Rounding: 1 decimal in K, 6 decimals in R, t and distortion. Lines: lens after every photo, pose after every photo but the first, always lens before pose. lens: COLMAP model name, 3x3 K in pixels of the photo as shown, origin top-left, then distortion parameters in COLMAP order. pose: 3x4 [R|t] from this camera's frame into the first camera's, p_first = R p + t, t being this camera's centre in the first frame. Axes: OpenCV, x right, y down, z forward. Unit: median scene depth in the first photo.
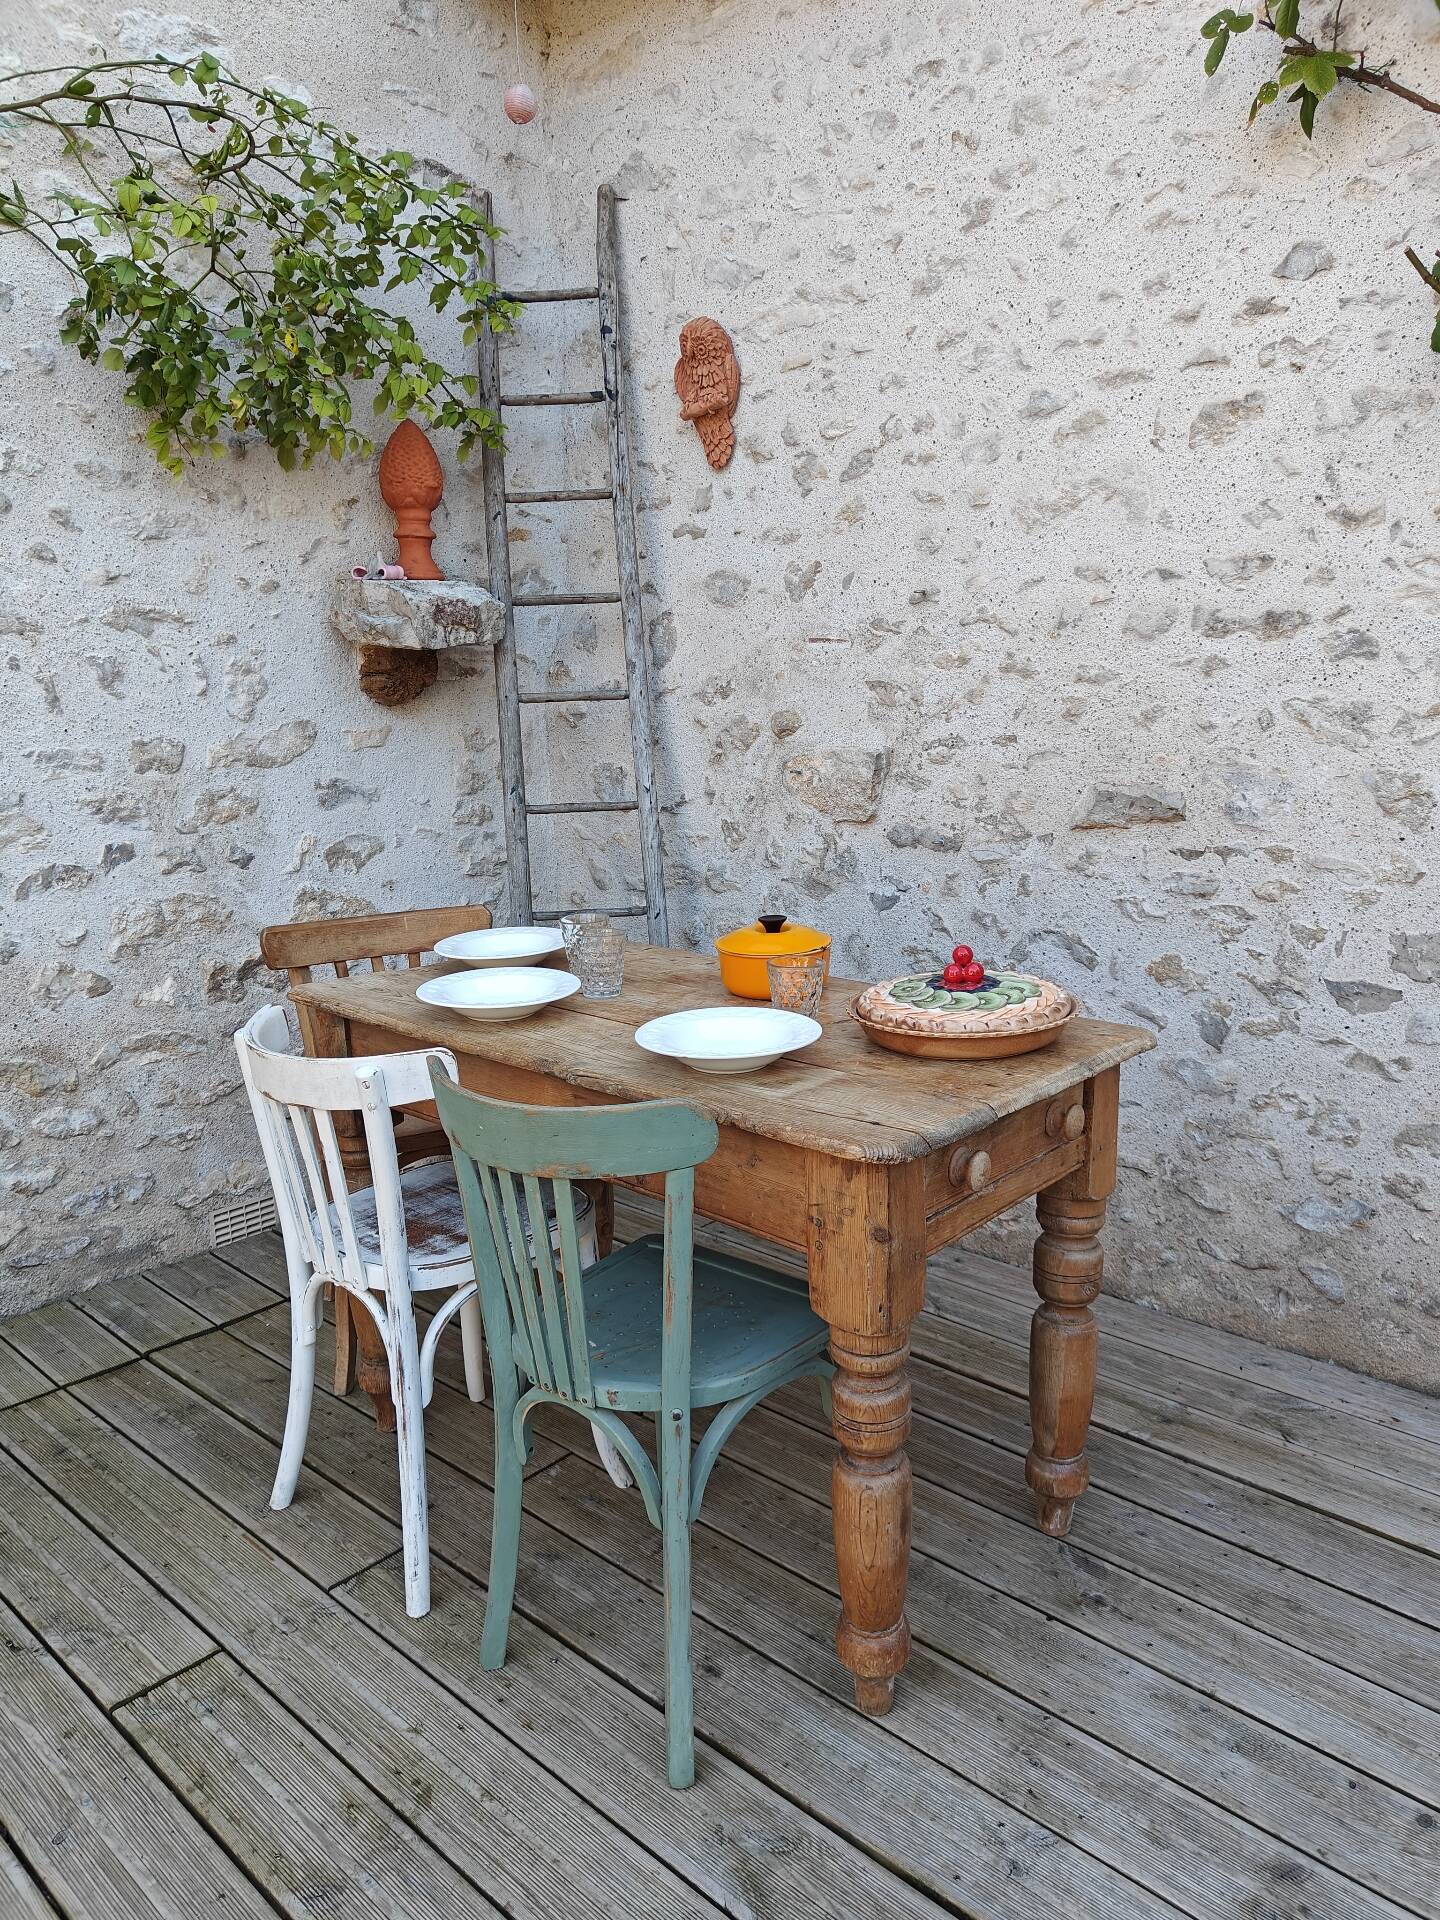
lens RADIAL K [[1333.6, 0, 722.0], [0, 1333.6, 976.0], [0, 0, 1]] dist [0.008763, -0.001334]
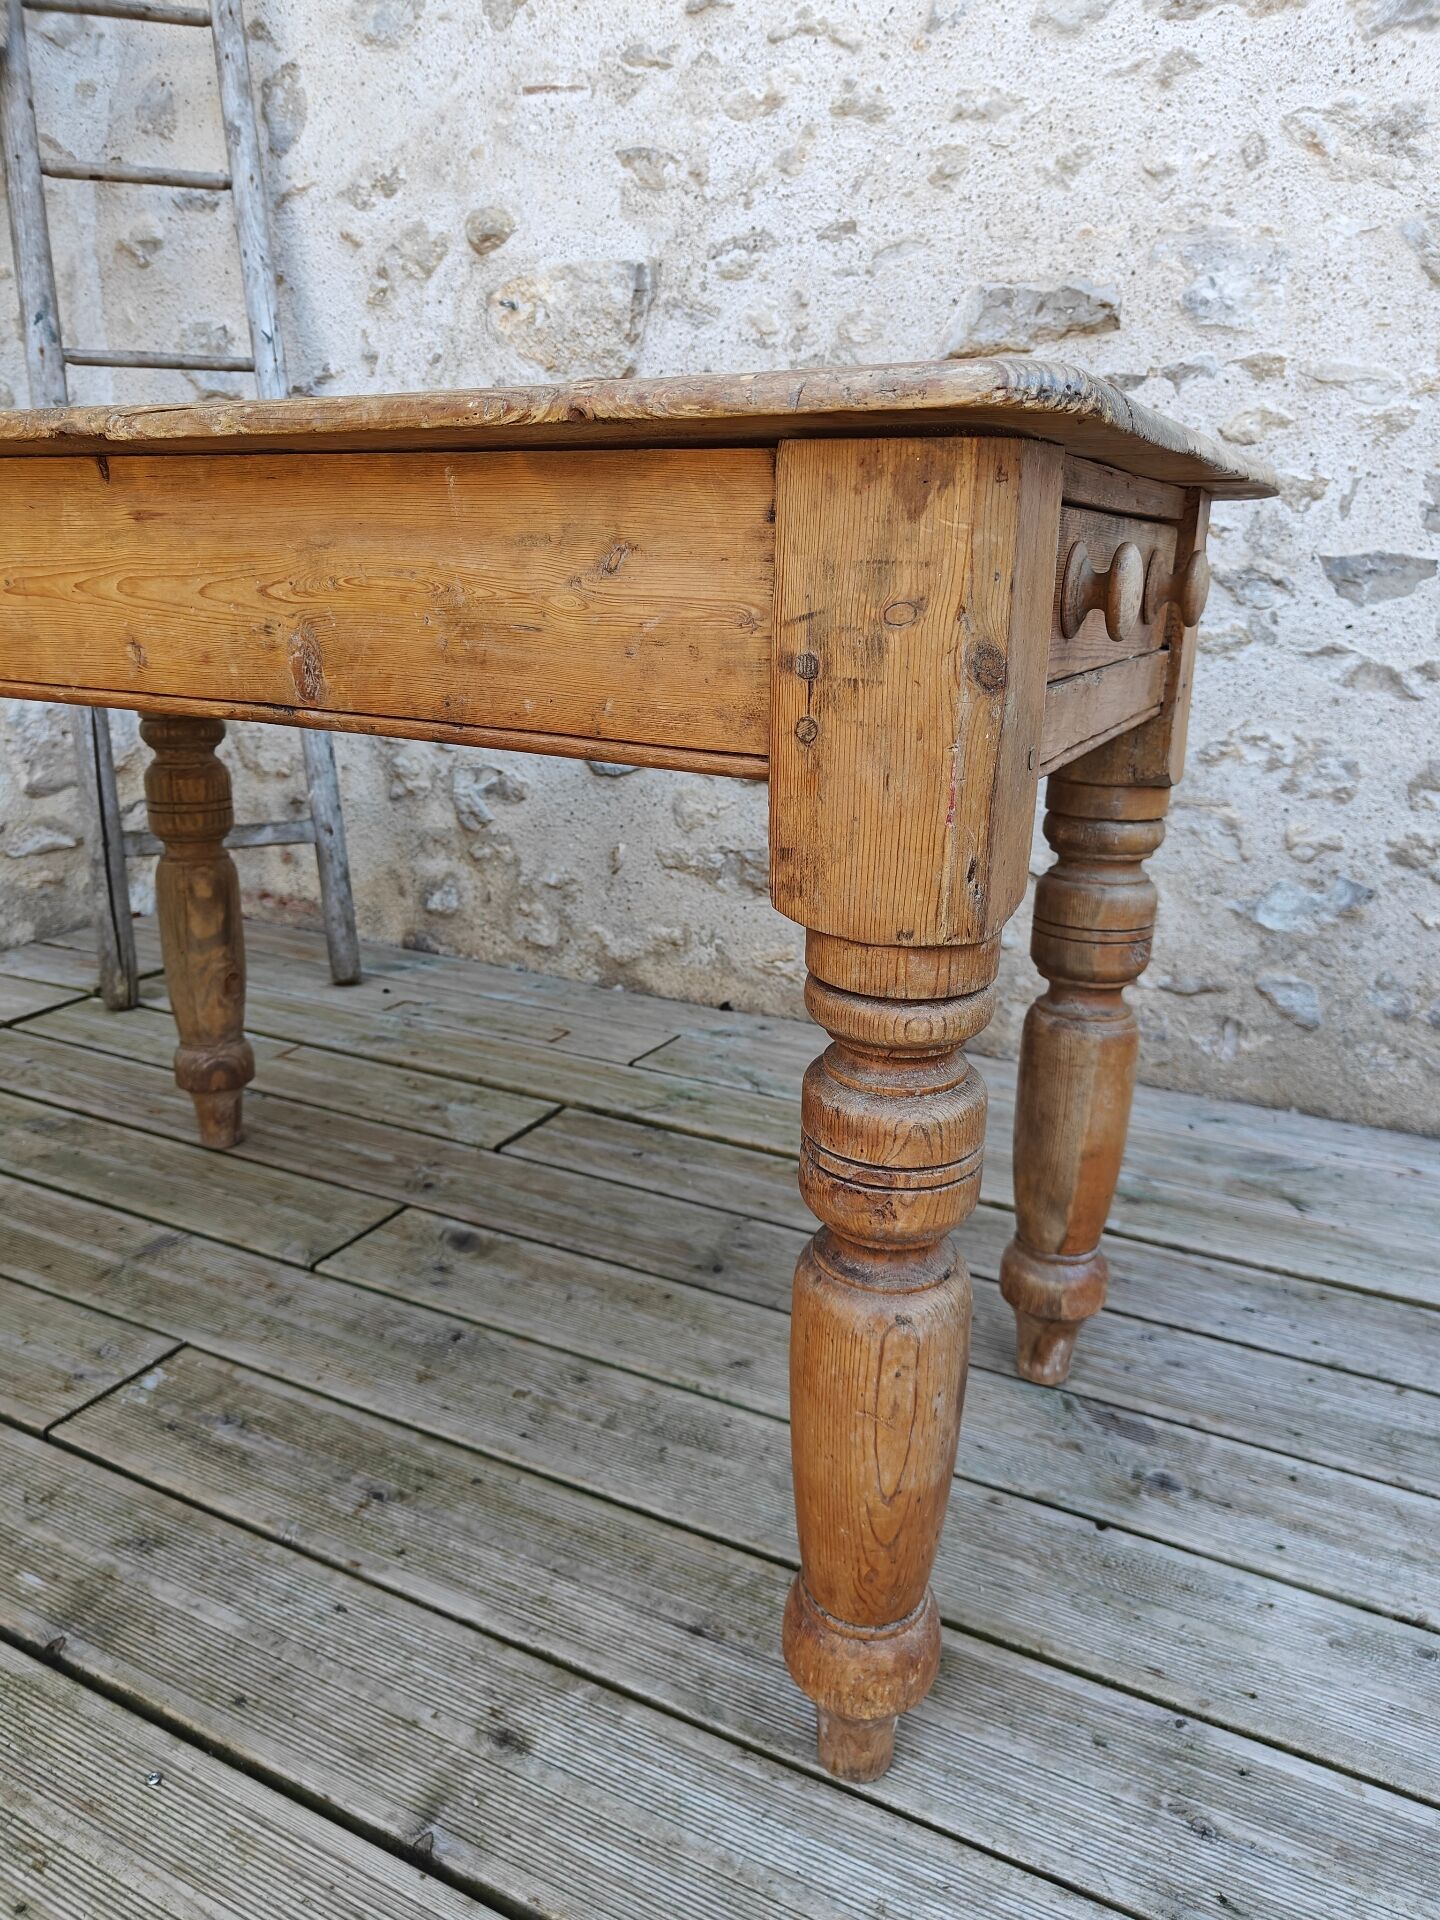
lens RADIAL K [[1347.5, 0, 721.7], [0, 1347.5, 973.6], [0, 0, 1]] dist [0.002689, -0.002934]
pose [[0.964695, -0.038843, 0.260490, -0.032285], [0.017811, 0.996422, 0.082620, 0.136755], [-0.262767, -0.075064, 0.961935, 0.352380]]
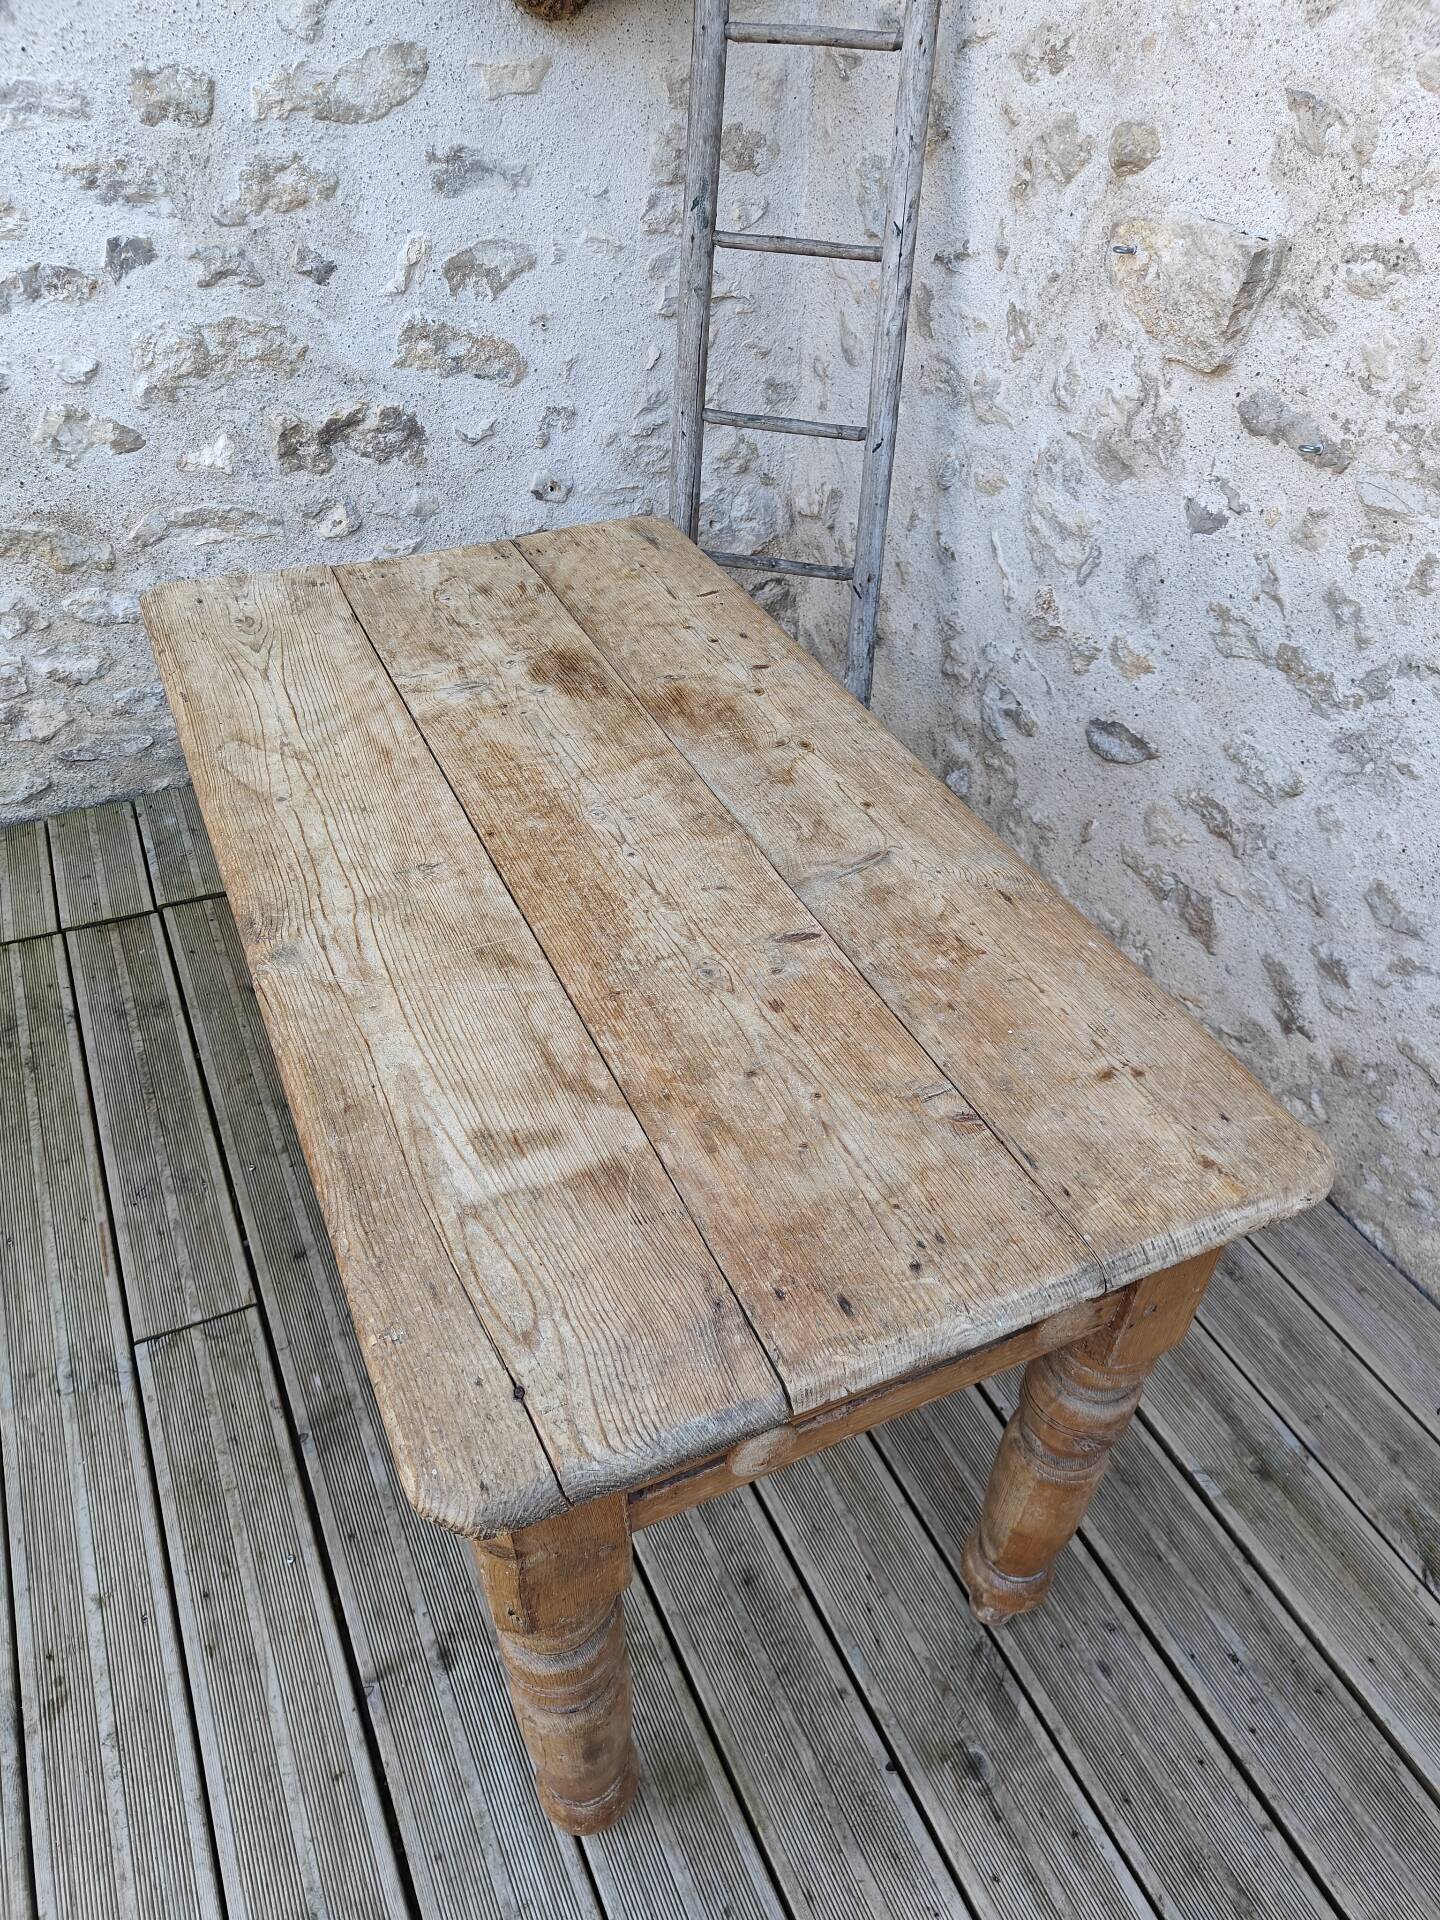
lens RADIAL K [[1336.3, 0, 724.7], [0, 1336.3, 972.2], [0, 0, 1]] dist [0.005415, 0.000189]
pose [[0.922632, 0.289635, -0.254681, 0.151739], [-0.135872, 0.862095, 0.488192, -0.162419], [0.360957, -0.415817, 0.834749, 0.367933]]
